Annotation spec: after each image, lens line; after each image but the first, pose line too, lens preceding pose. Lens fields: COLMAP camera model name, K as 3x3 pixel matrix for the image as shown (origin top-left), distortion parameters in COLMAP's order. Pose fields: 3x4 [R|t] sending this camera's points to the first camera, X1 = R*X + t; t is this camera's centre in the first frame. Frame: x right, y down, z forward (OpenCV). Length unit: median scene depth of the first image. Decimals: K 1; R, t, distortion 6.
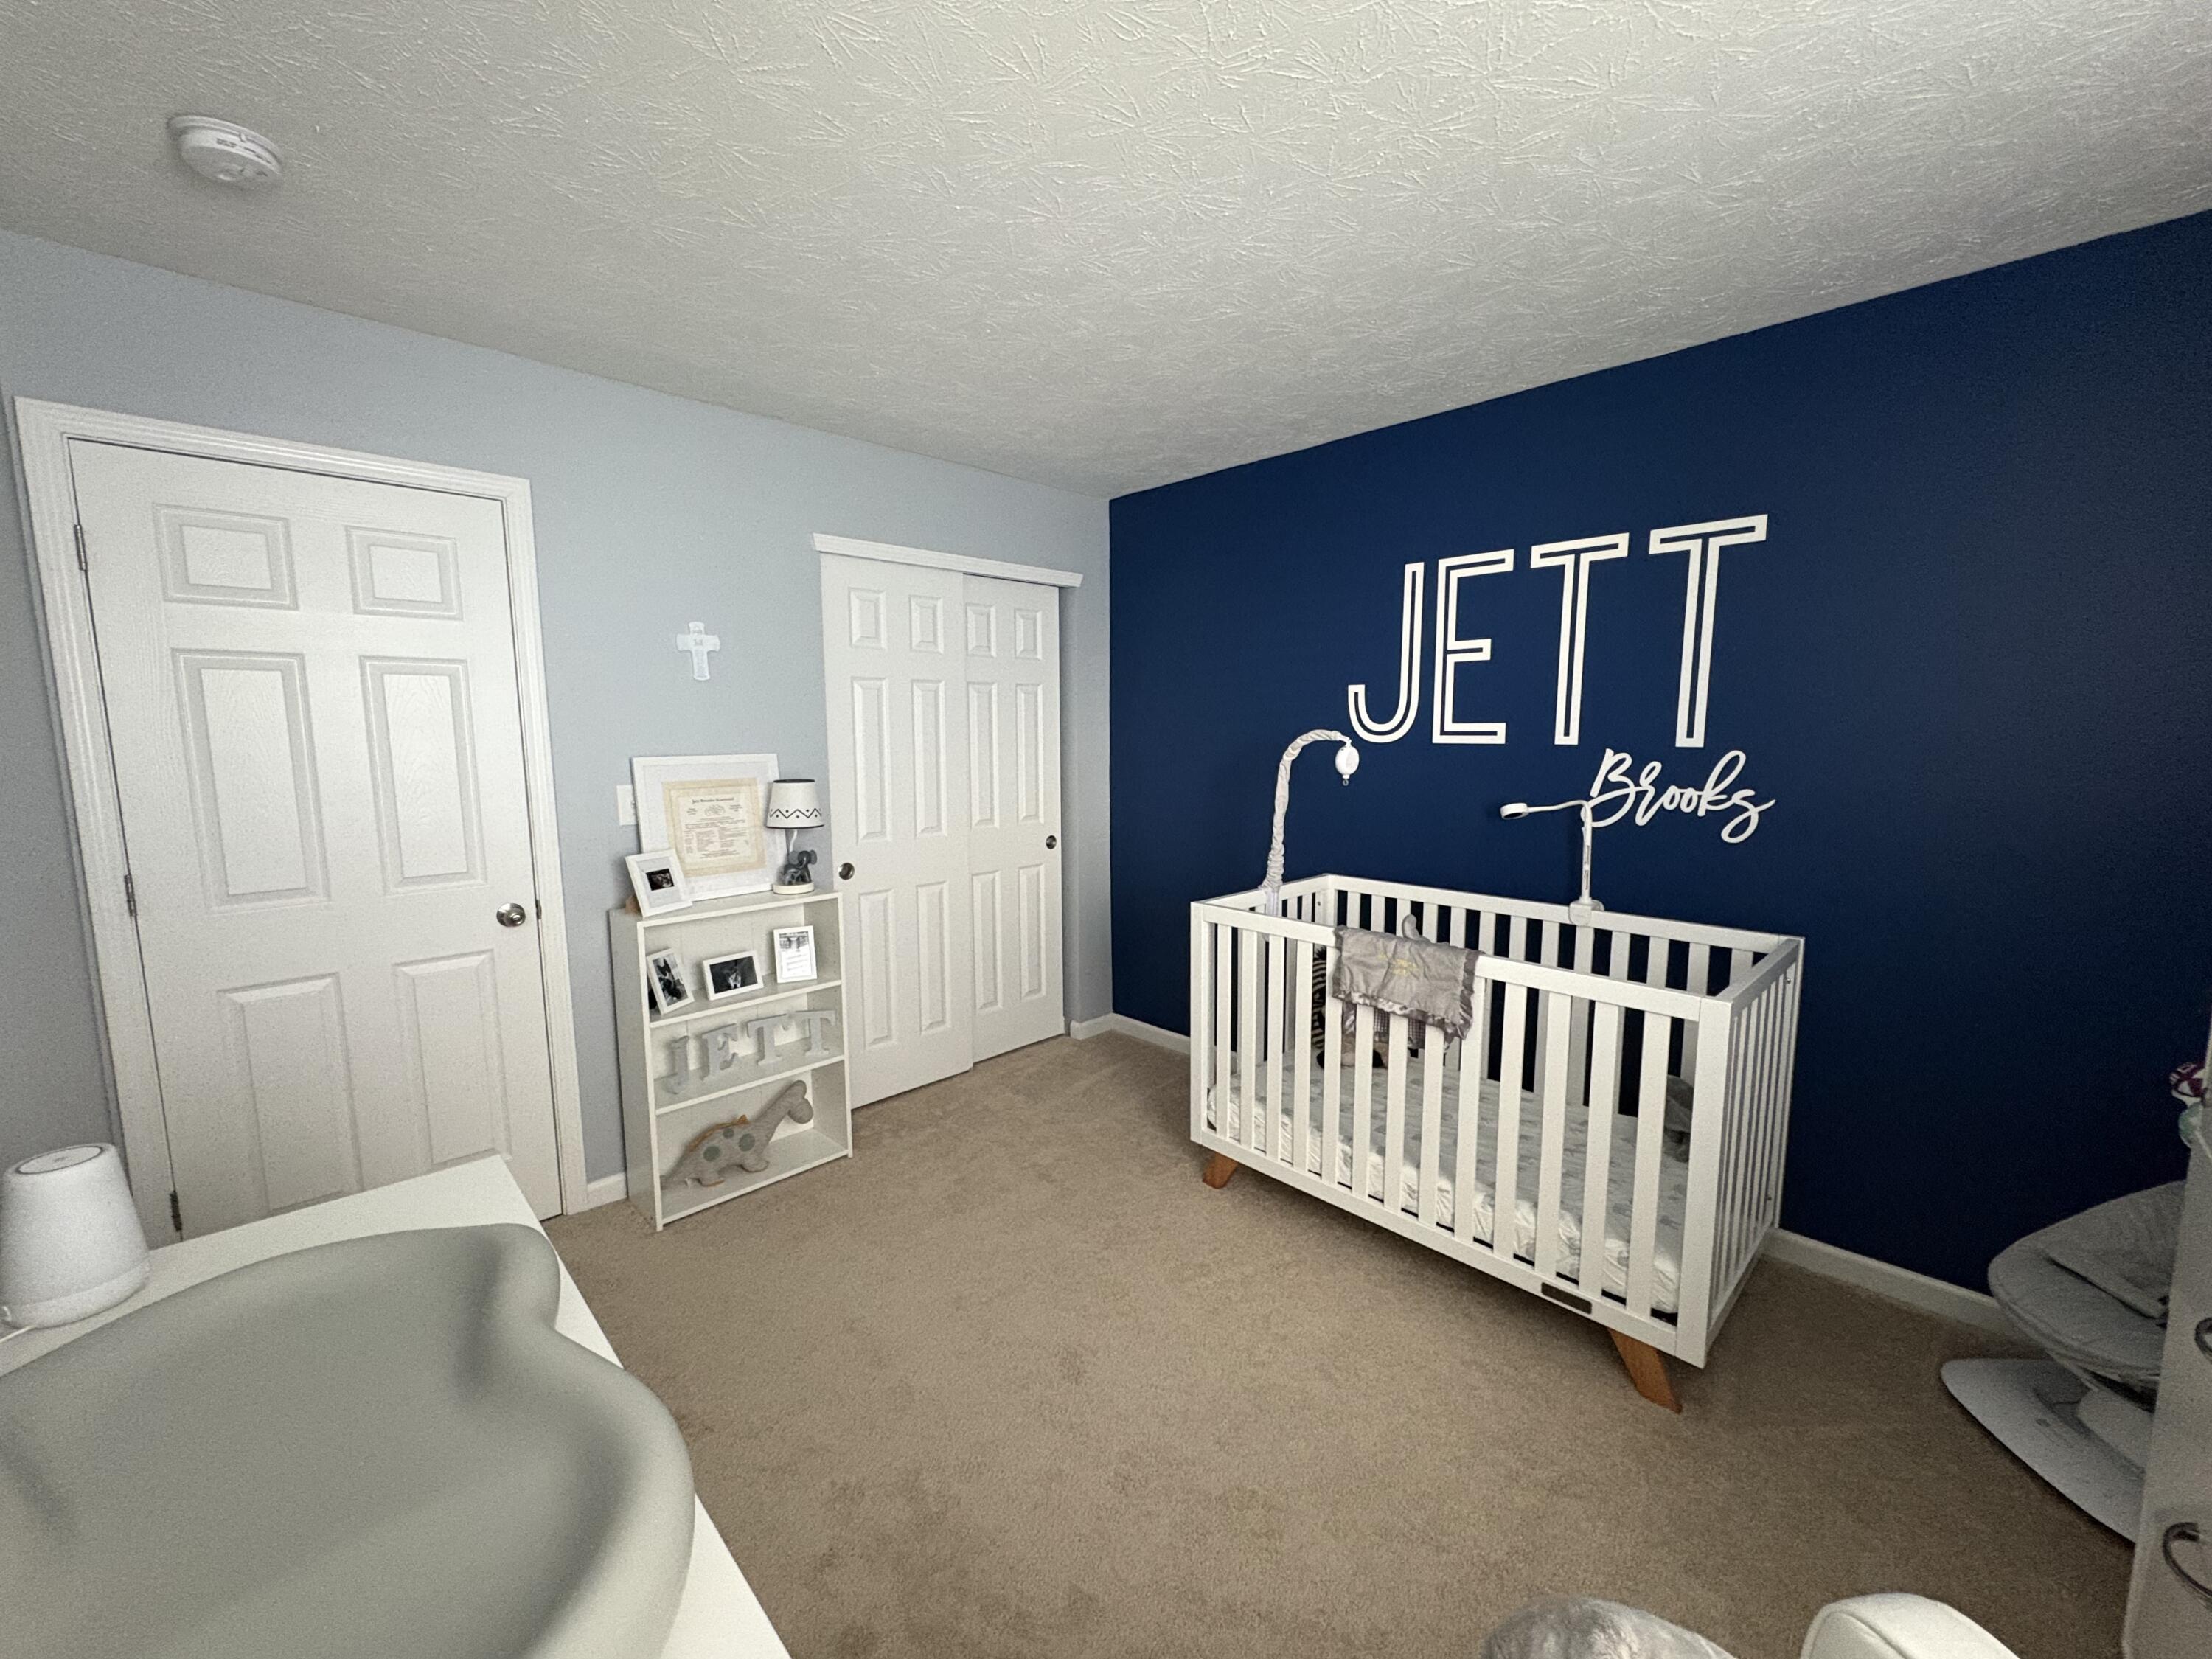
lens RADIAL K [[883.5, 0, 1108.7], [0, 883.5, 835.1], [0, 0, 1]] dist [-0.000863, 0.000014]
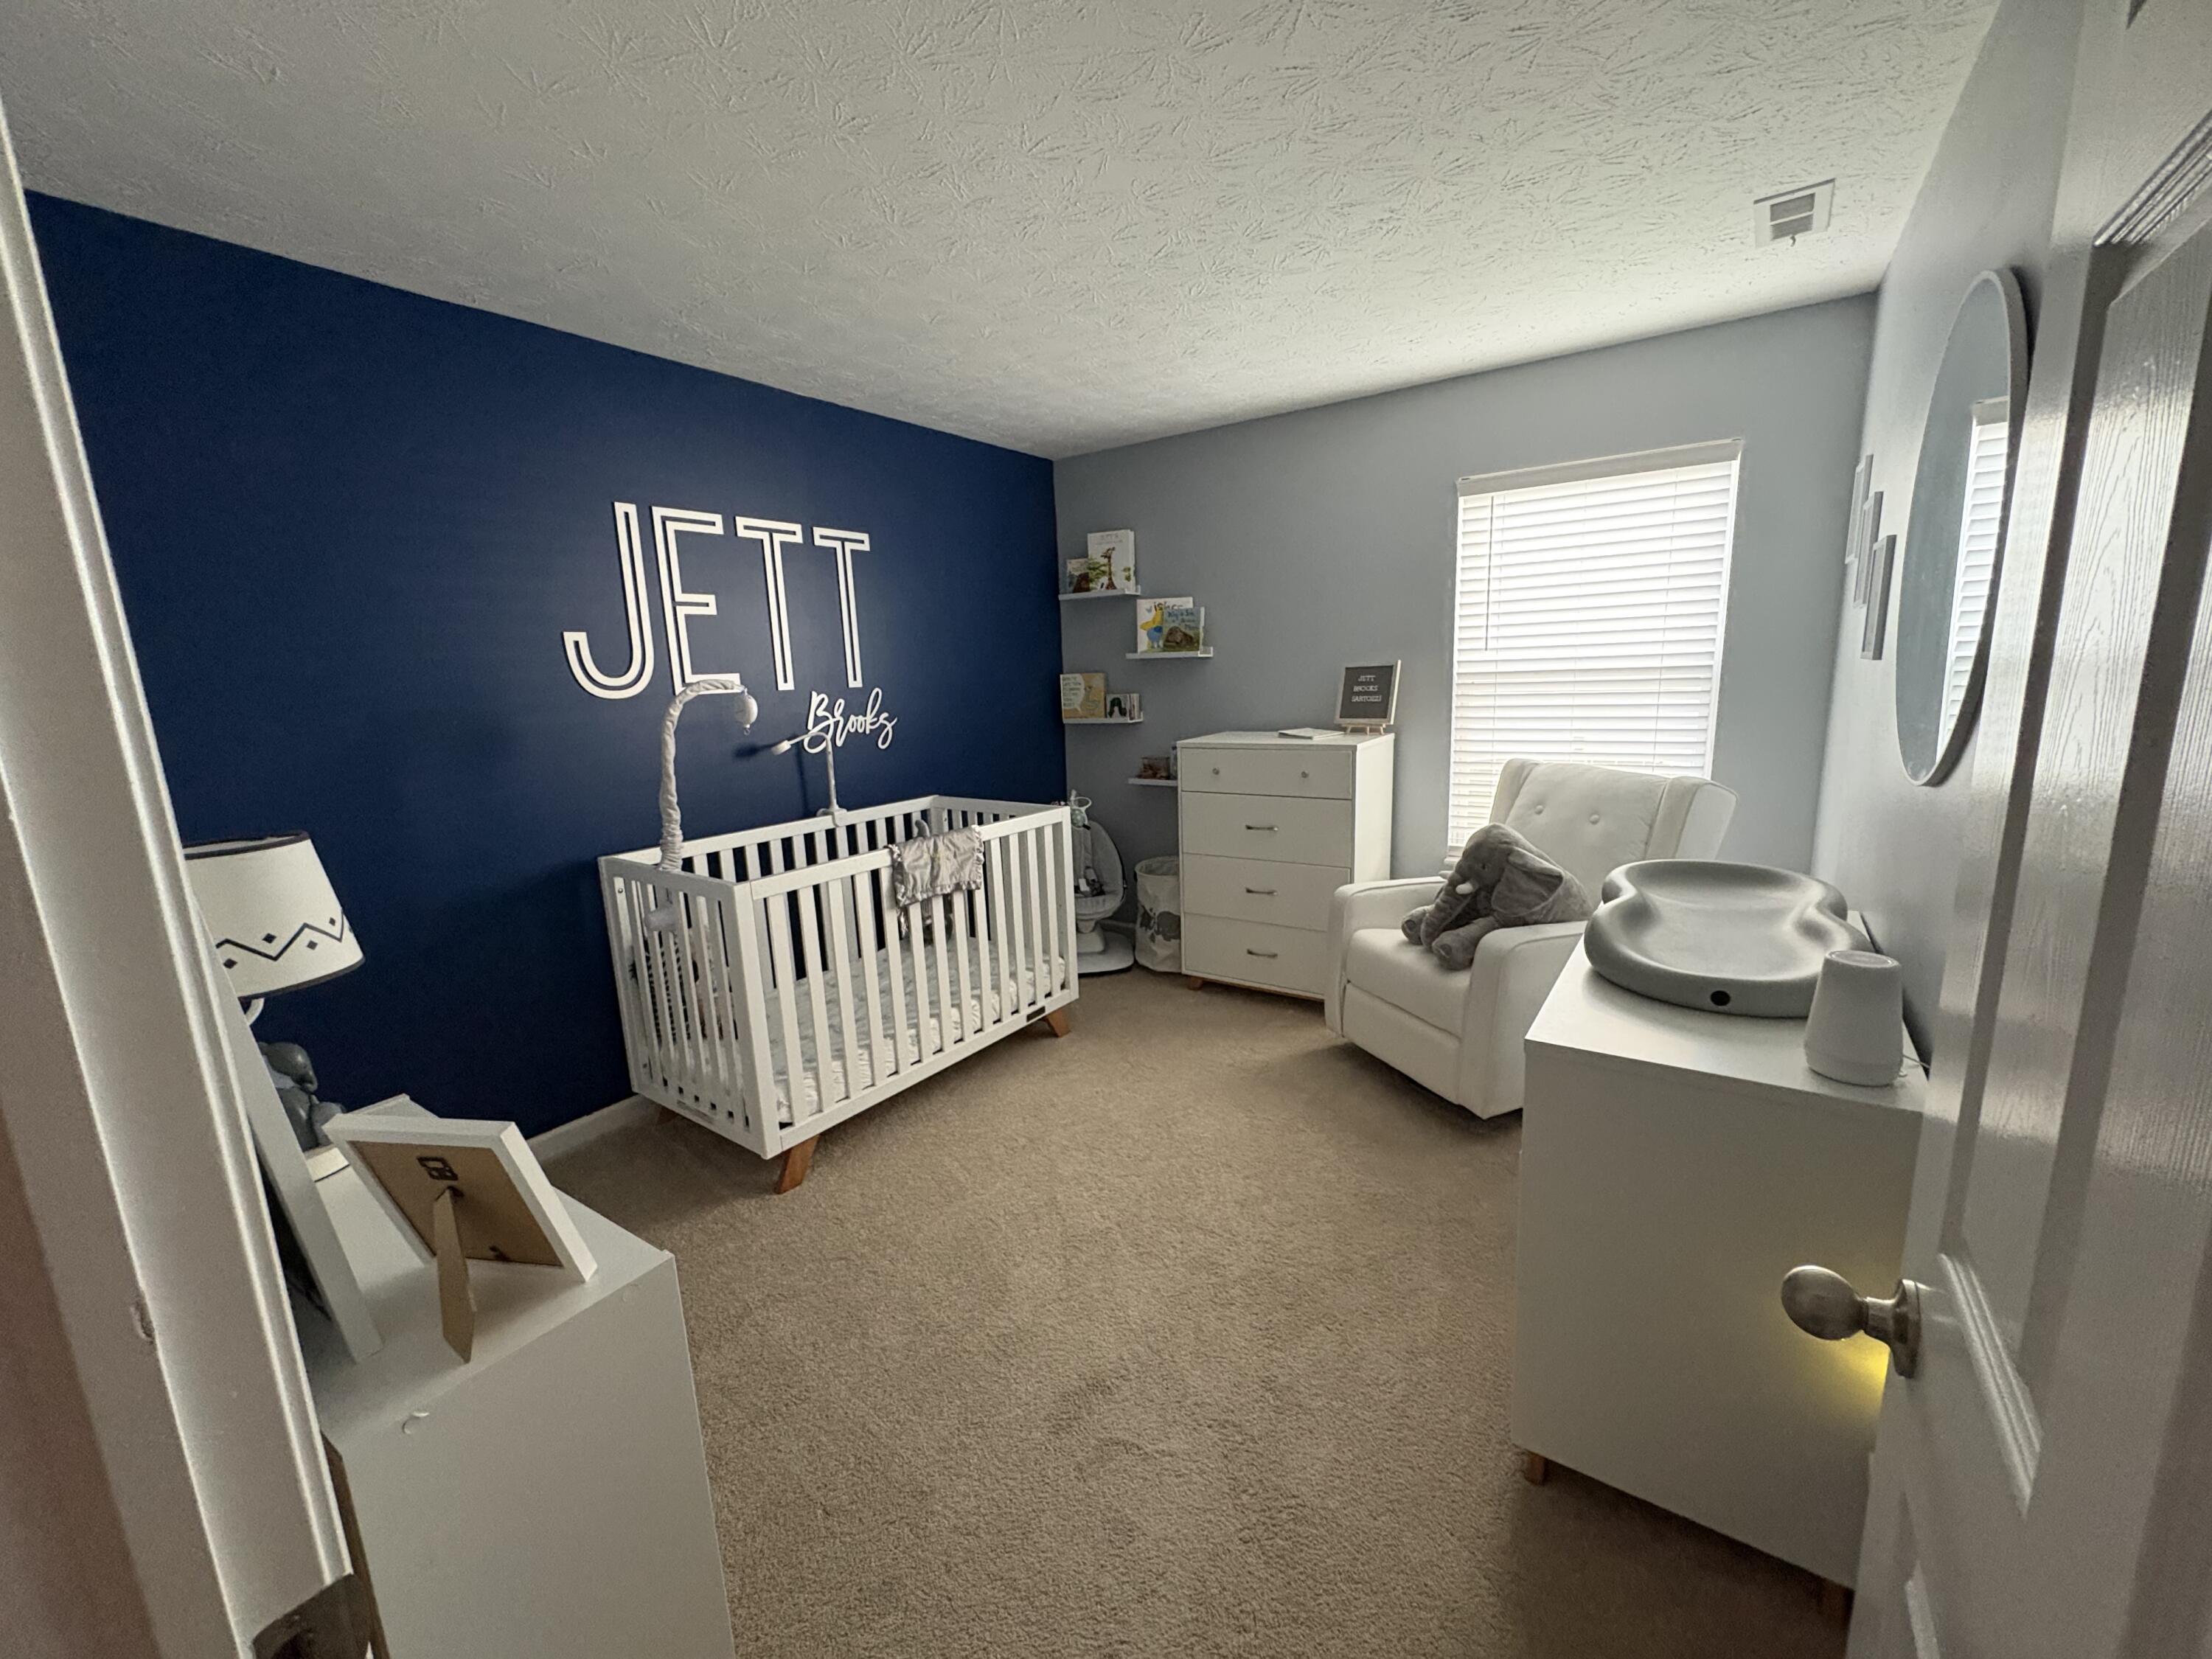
lens RADIAL K [[883.5, 0, 1111.3], [0, 883.5, 828.9], [0, 0, 1]] dist [-0.000863, 0.000014]
pose [[-0.191891, -0.173696, 0.965923, -0.824202], [0.149767, 0.967503, 0.203733, -0.102612], [-0.969921, 0.183758, -0.159641, 0.829355]]
